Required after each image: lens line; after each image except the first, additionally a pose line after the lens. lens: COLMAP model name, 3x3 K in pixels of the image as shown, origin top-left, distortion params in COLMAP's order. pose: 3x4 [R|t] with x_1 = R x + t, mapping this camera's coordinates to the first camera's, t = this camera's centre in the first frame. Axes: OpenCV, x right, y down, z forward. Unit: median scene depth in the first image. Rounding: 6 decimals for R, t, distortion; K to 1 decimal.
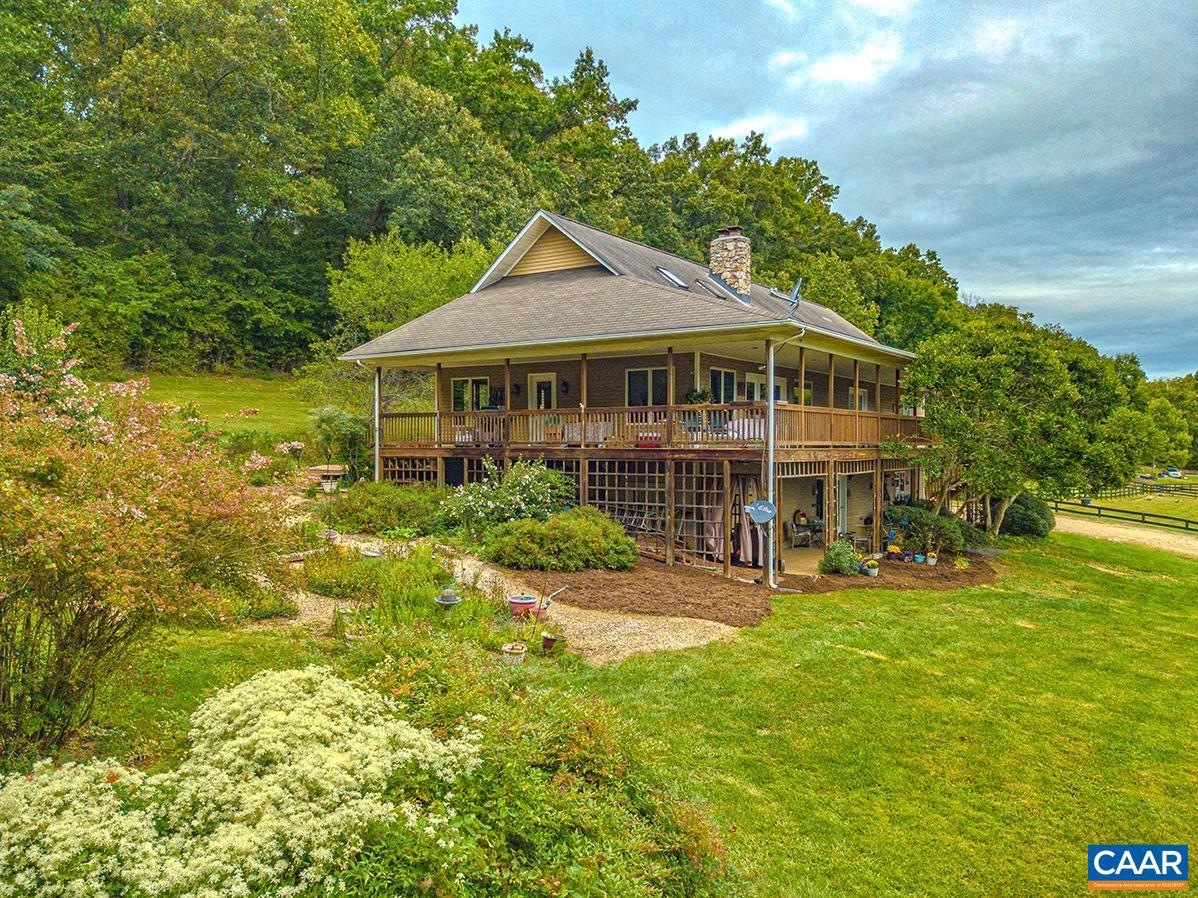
lens RADIAL K [[941.4, 0, 599.0], [0, 941.4, 449.0], [0, 0, 1]] dist [0.053853, -0.001860]
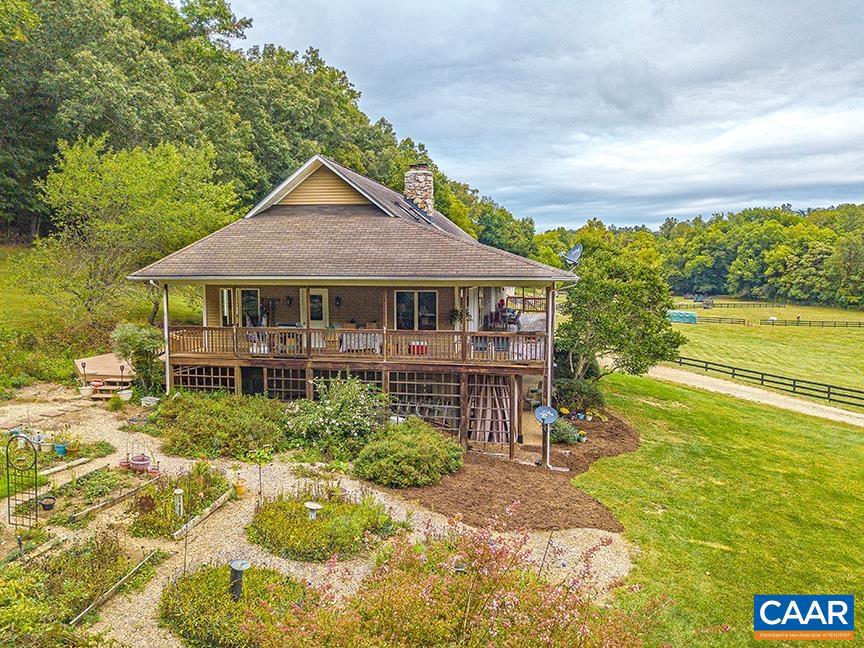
lens RADIAL K [[678.9, 0, 432.0], [0, 678.9, 324.0], [0, 0, 1]] dist [0.053853, -0.001860]
pose [[0.920677, -0.034747, 0.388776, -0.255965], [0.003797, 0.996780, 0.080096, -0.103026], [-0.390308, -0.072266, 0.917844, 0.129389]]
